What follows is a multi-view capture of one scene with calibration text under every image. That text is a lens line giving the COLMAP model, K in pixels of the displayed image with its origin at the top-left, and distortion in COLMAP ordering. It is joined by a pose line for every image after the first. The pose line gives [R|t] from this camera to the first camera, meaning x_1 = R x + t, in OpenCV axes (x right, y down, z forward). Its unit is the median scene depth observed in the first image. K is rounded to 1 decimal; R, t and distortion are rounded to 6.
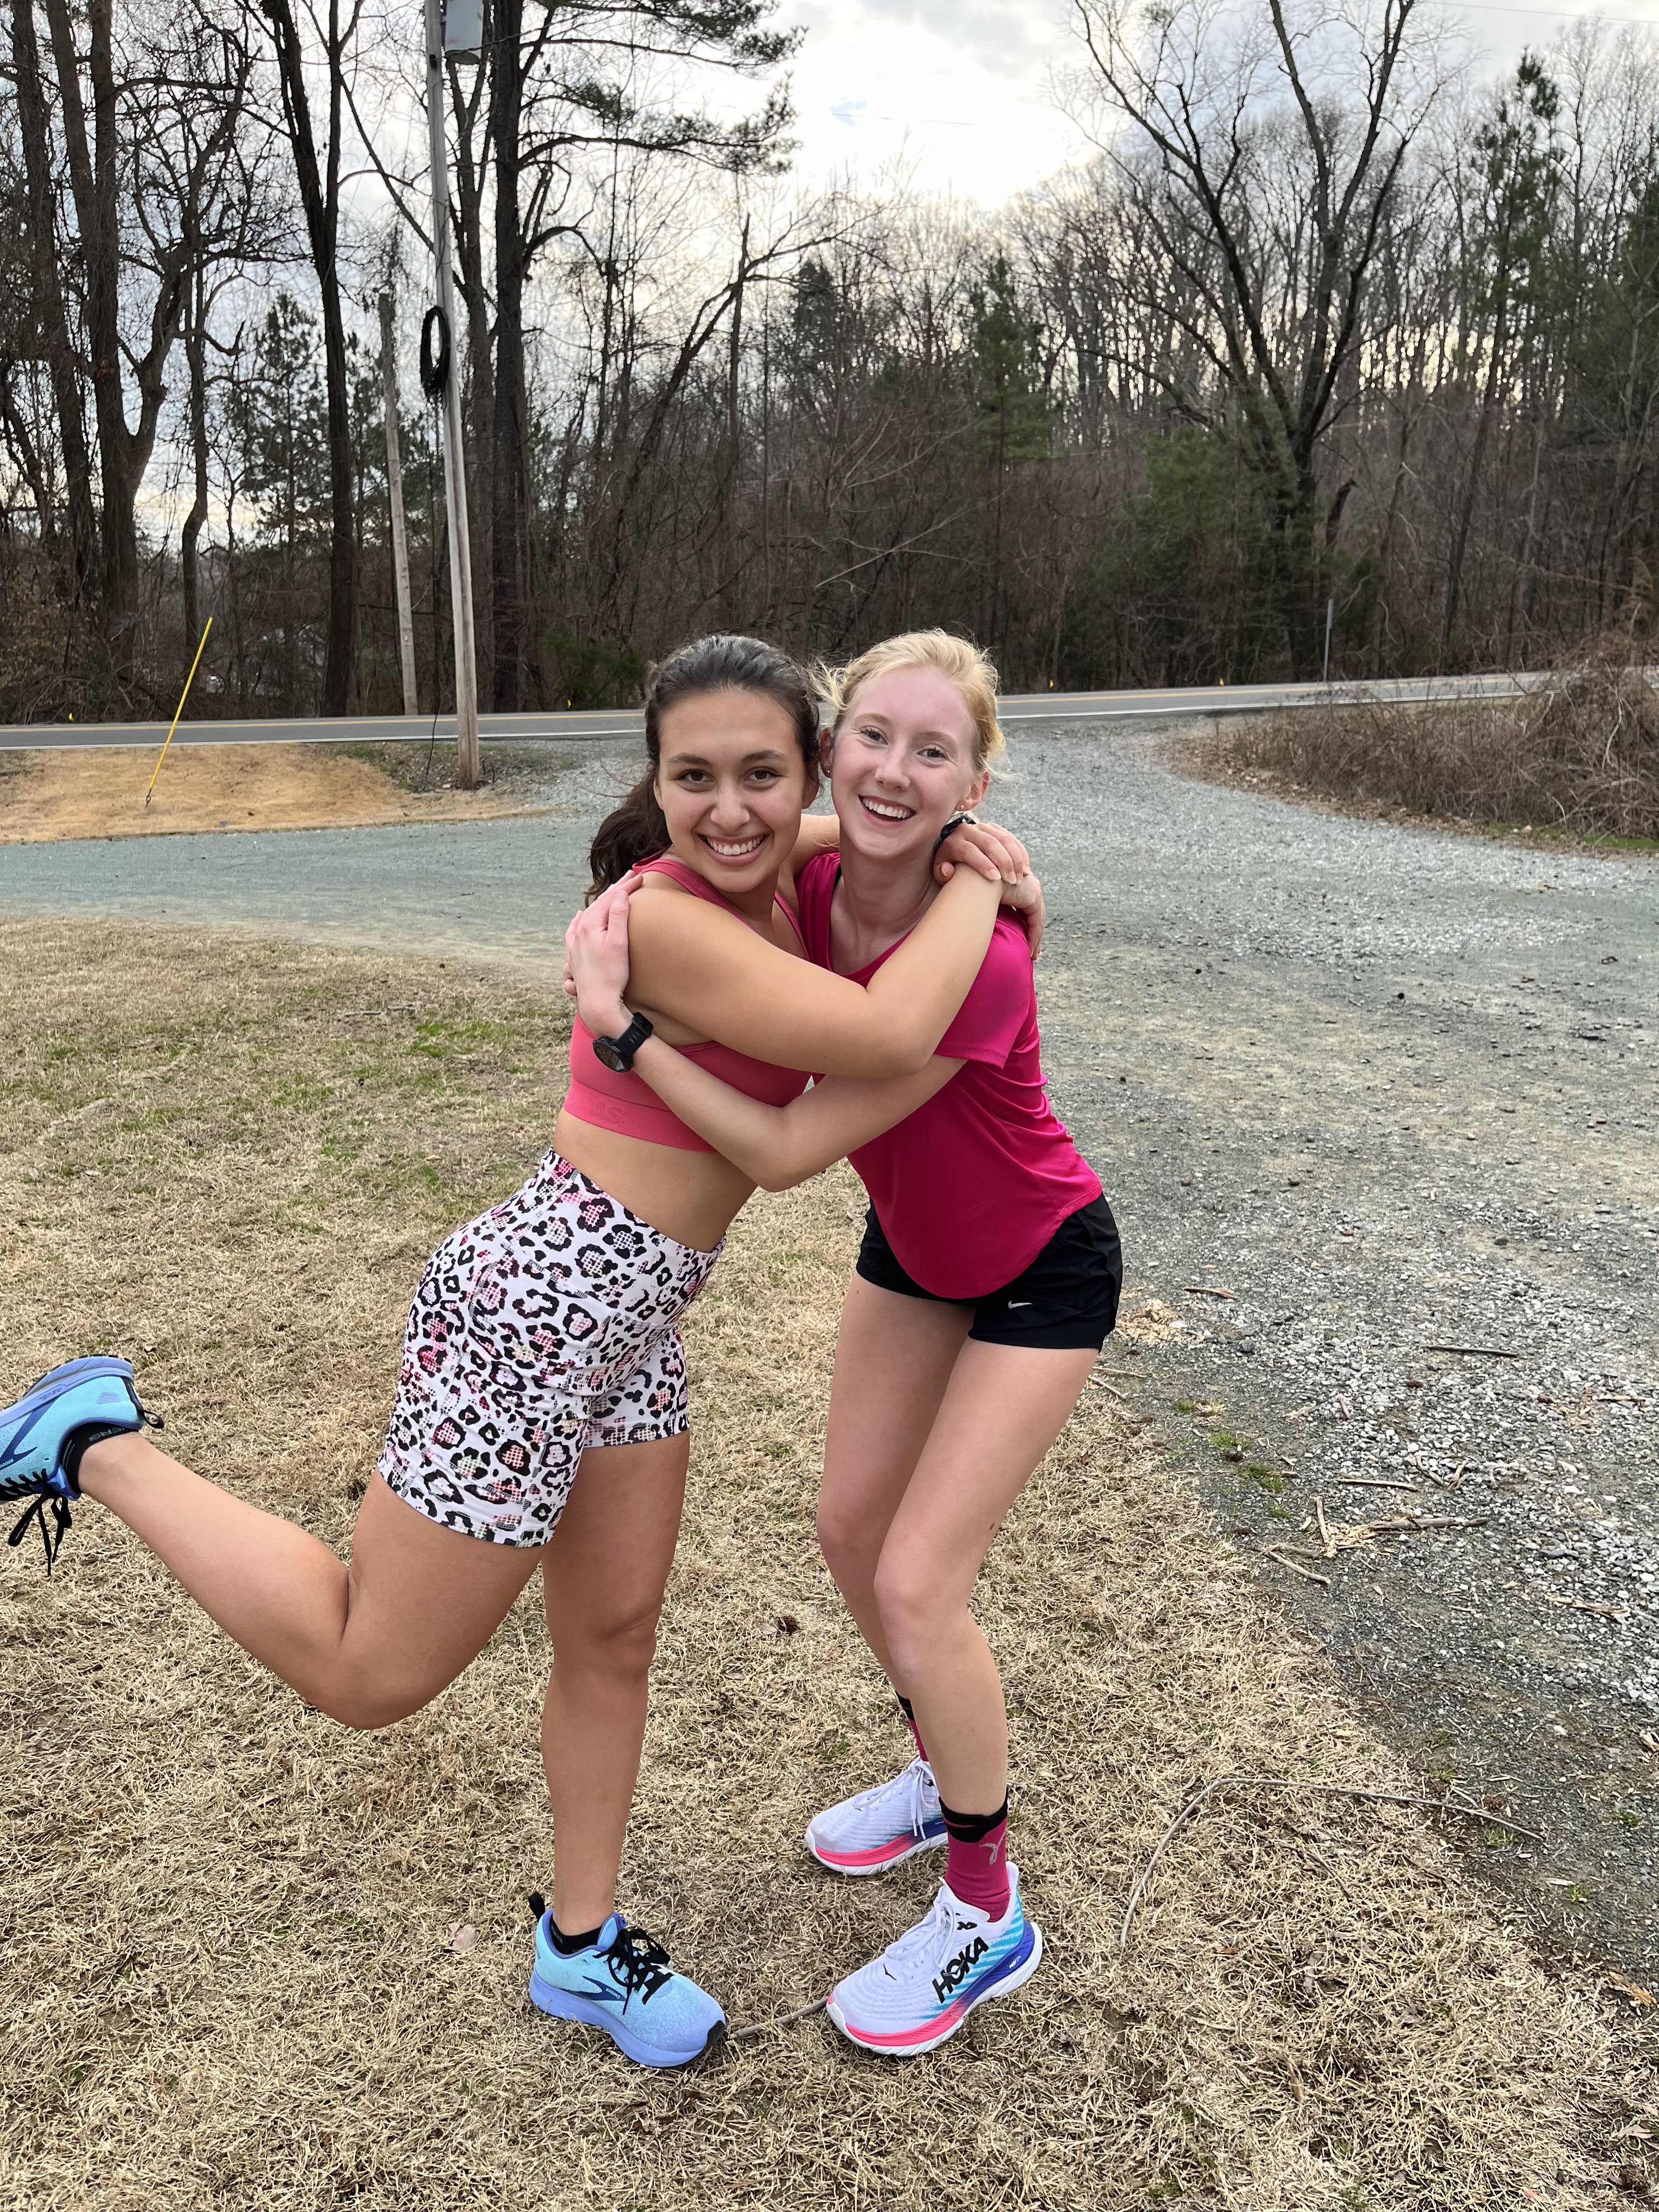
lens RADIAL K [[1639.4, 0, 847.3], [0, 1639.4, 1061.1], [0, 0, 1]] dist [0.088878, -0.137750]
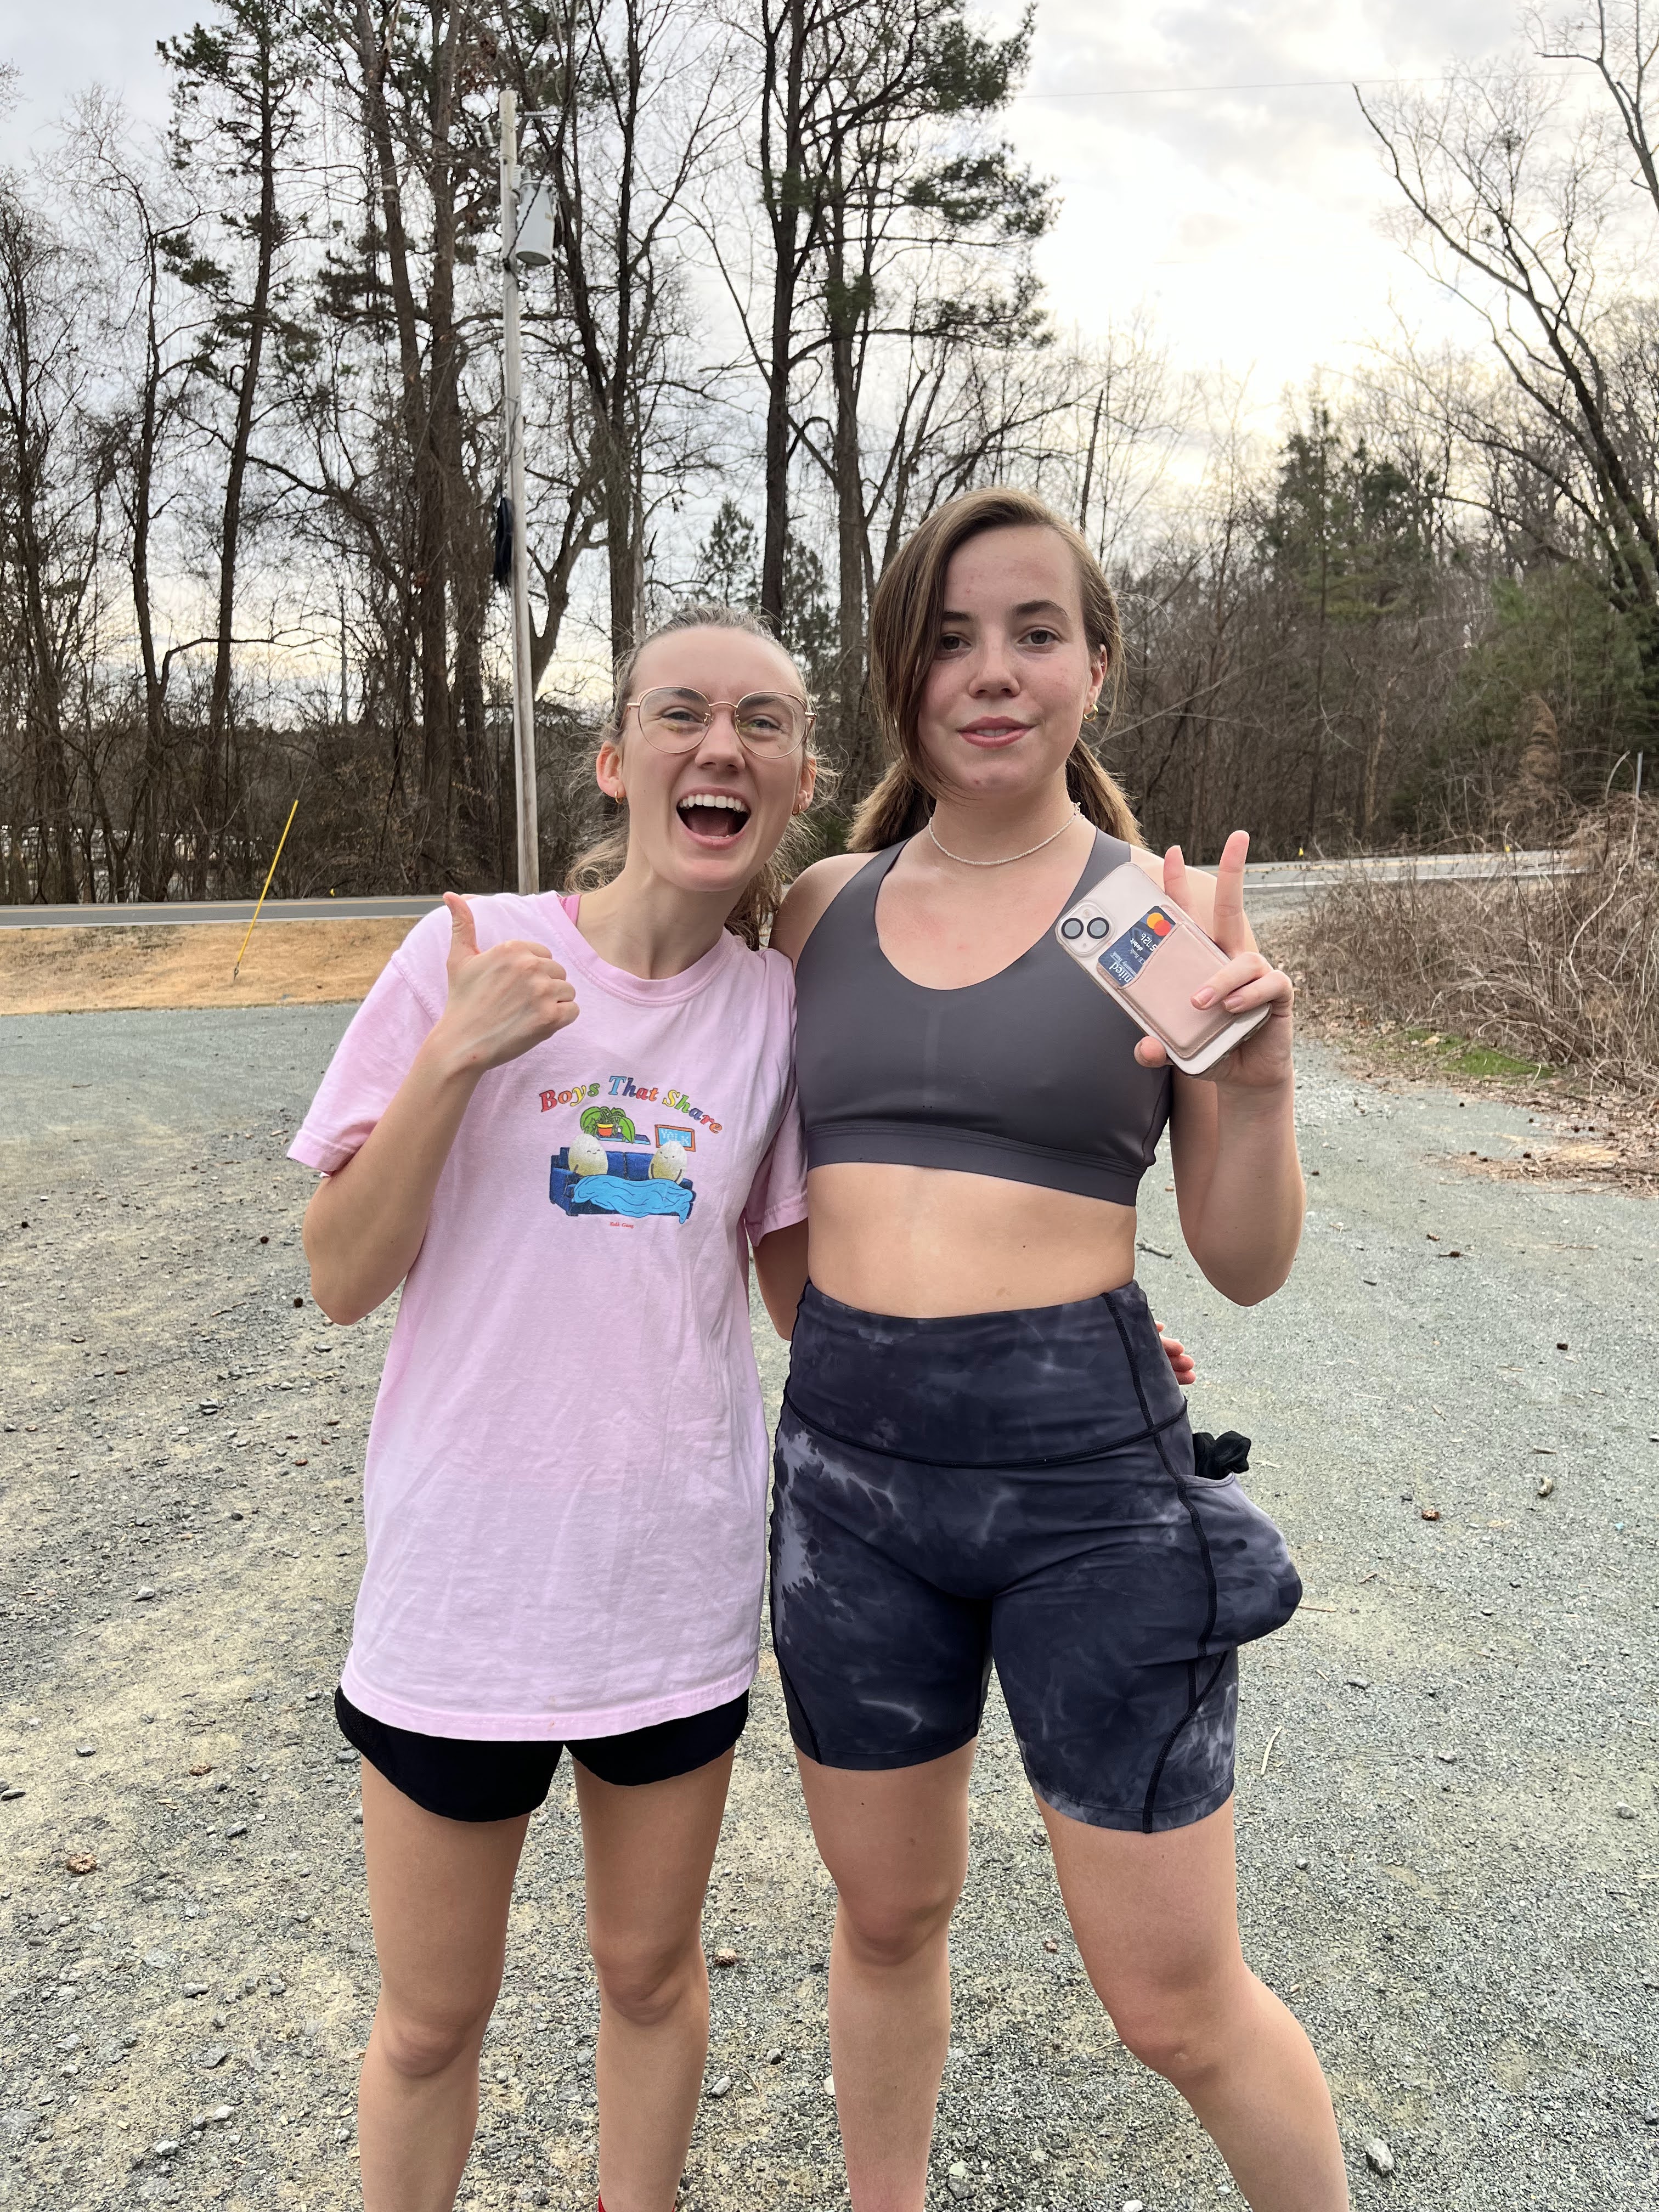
lens RADIAL K [[1639.4, 0, 847.3], [0, 1639.4, 1061.1], [0, 0, 1]] dist [0.088878, -0.137750]
pose [[0.953797, 0.032964, -0.298638, 0.159014], [-0.061700, 0.994269, -0.087309, -0.021540], [0.294048, 0.101701, 0.950364, 0.078779]]
